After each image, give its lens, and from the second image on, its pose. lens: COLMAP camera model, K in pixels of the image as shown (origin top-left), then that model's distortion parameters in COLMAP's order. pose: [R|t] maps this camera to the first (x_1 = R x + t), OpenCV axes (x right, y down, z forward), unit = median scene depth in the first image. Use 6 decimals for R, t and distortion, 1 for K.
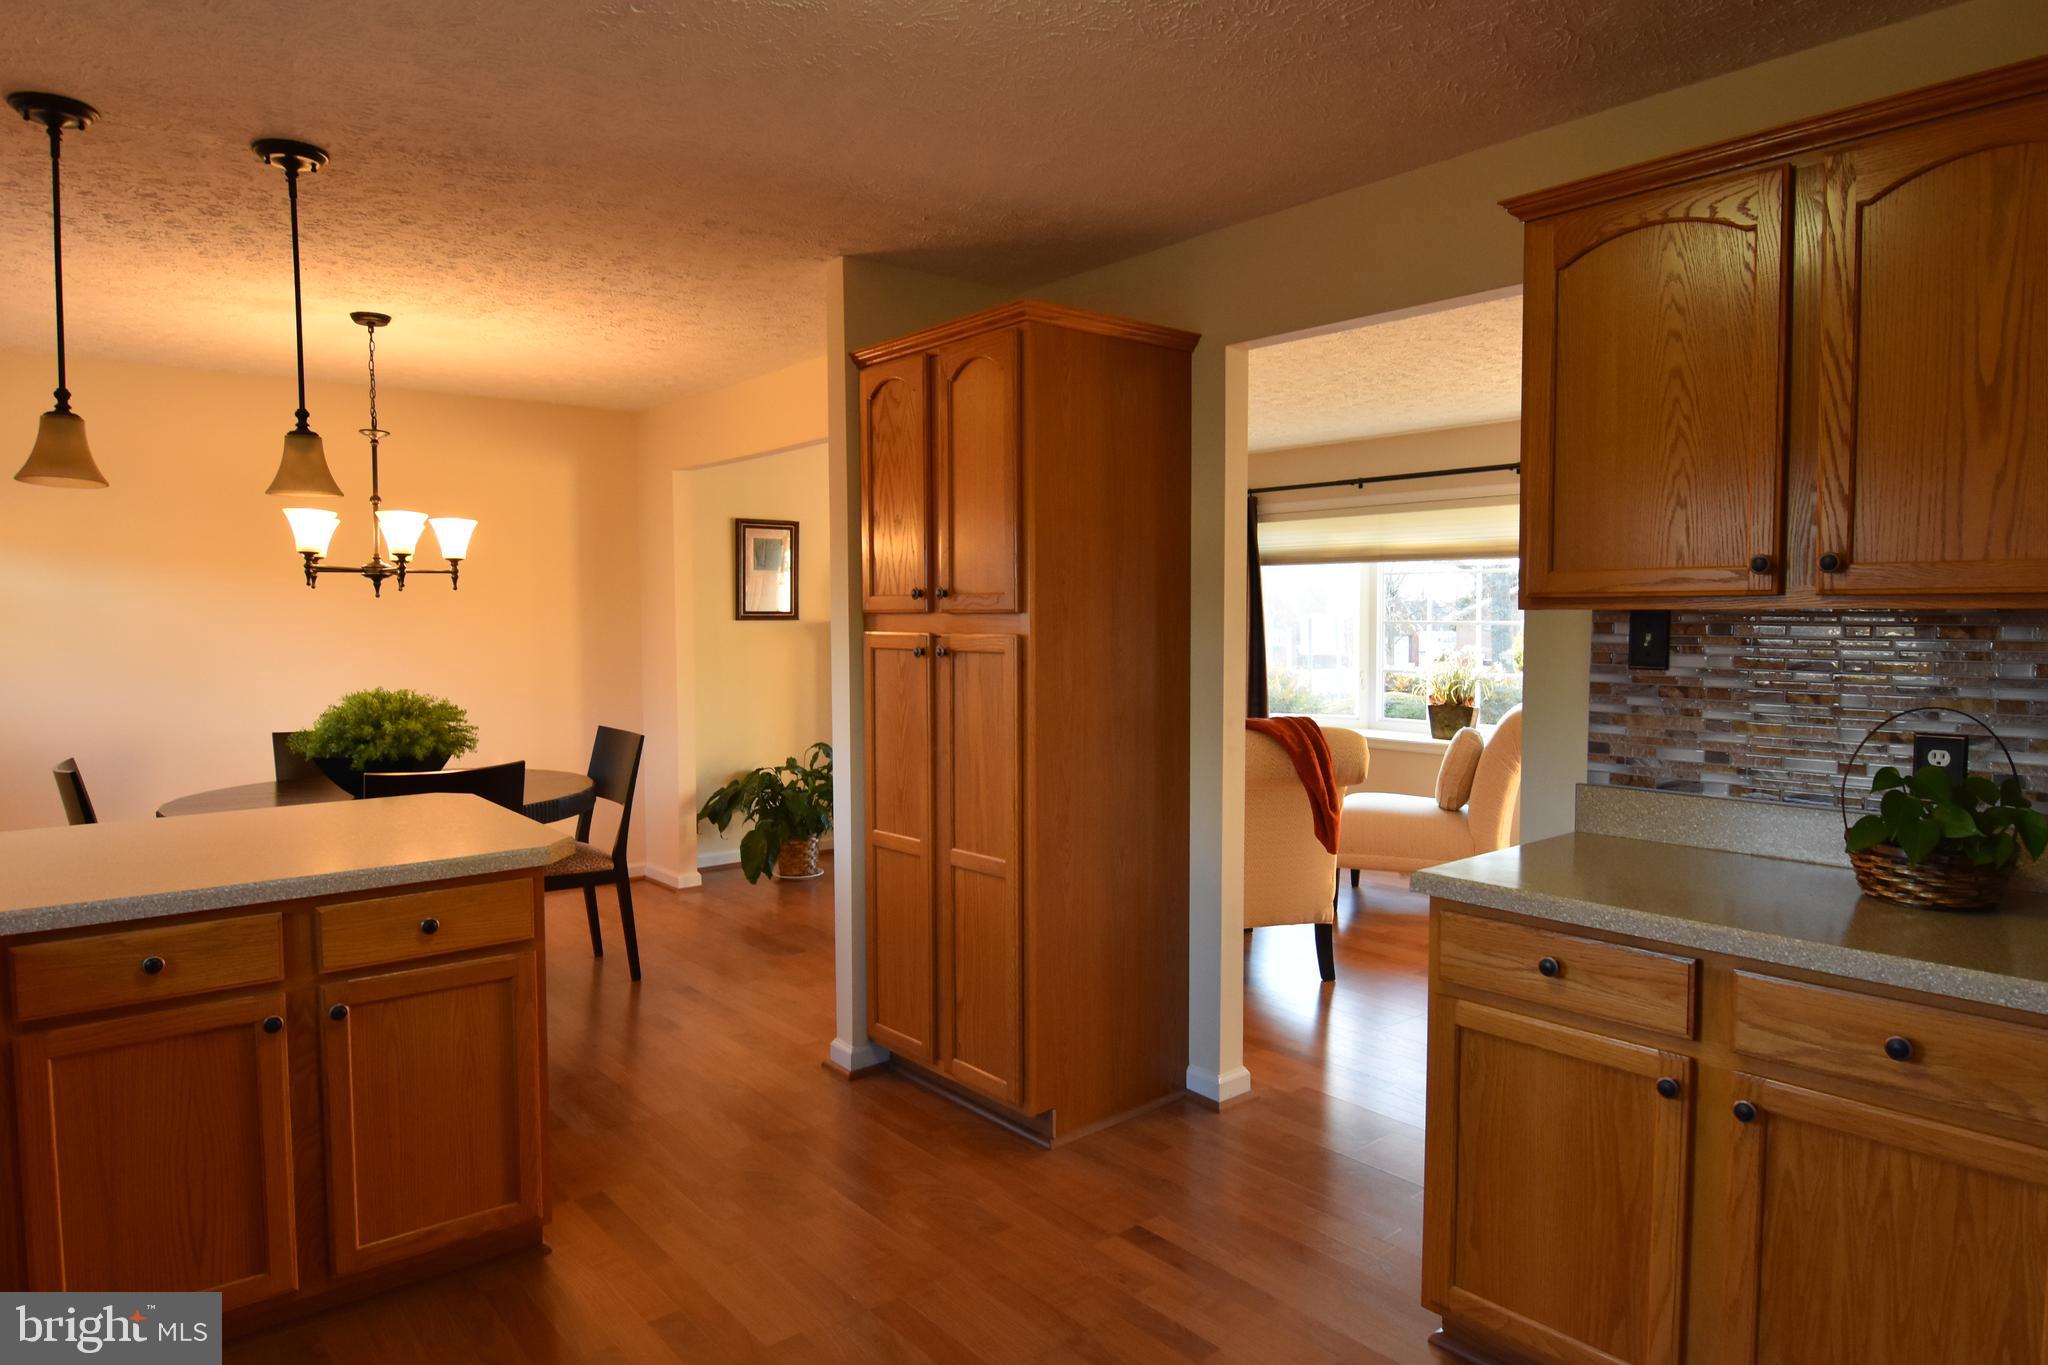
lens RADIAL K [[1242.9, 0, 1042.0], [0, 1242.9, 693.5], [0, 0, 1]] dist [-0.004727, -0.012128]
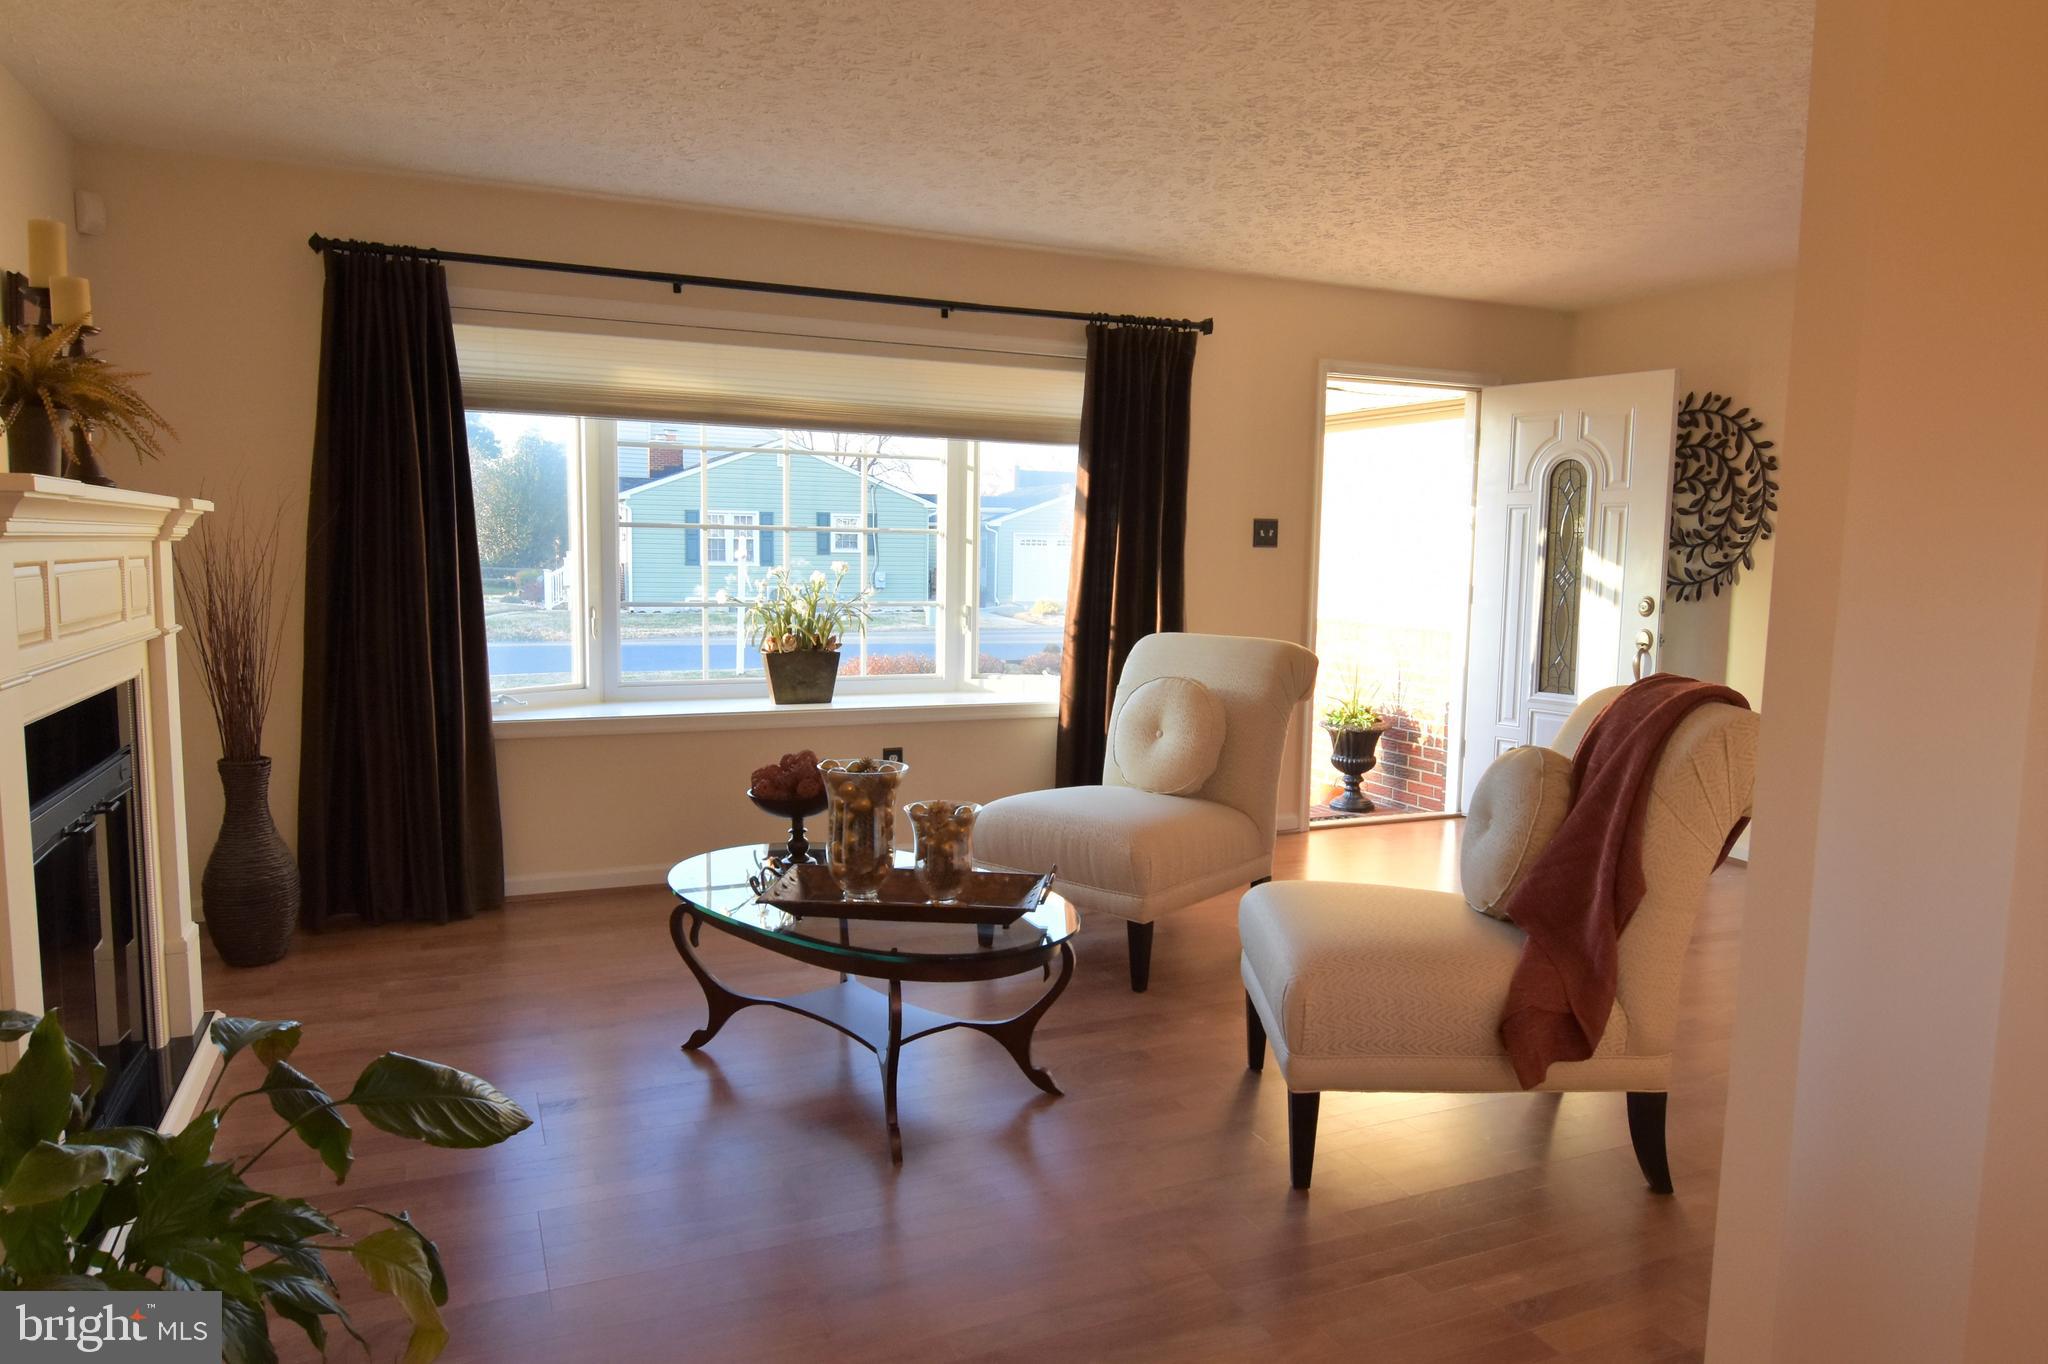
lens RADIAL K [[1325.5, 0, 1027.8], [0, 1325.5, 688.5], [0, 0, 1]] dist [-0.023092, -0.001671]
pose [[0.276087, -0.094719, 0.956454, -0.780999], [0.030857, 0.995493, 0.089678, -0.075404], [-0.960637, 0.004754, 0.277765, 1.688380]]
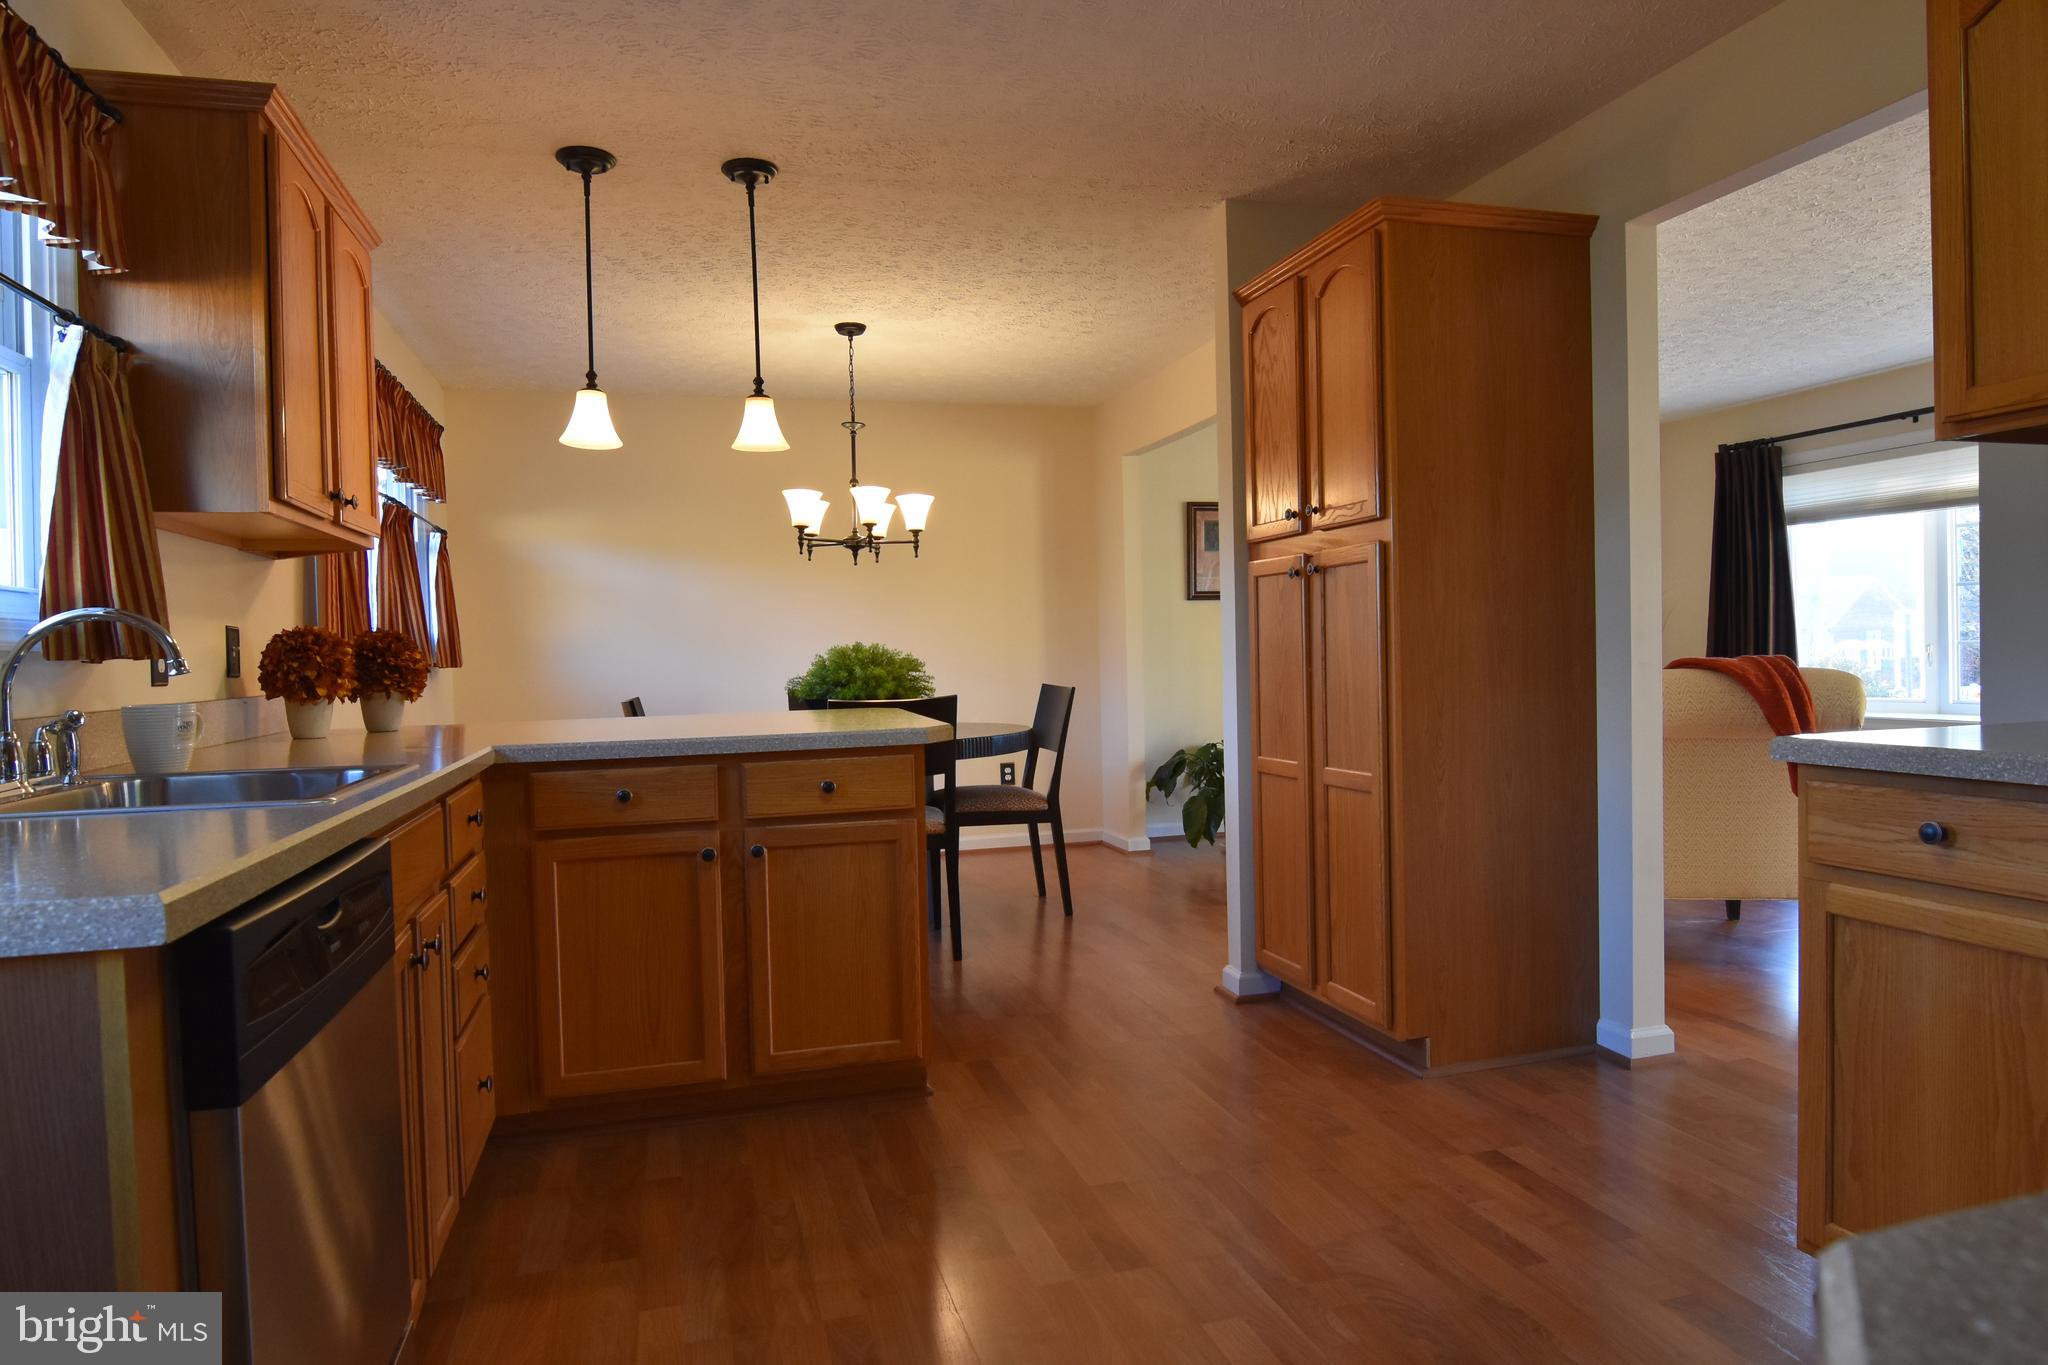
lens RADIAL K [[1242.9, 0, 1018.9], [0, 1242.9, 676.8], [0, 0, 1]] dist [-0.004727, -0.012128]
pose [[0.913579, -0.009840, -0.406542, 0.103877], [-0.001574, 0.999614, -0.027732, 0.077573], [0.406658, 0.025975, 0.913211, -0.006190]]
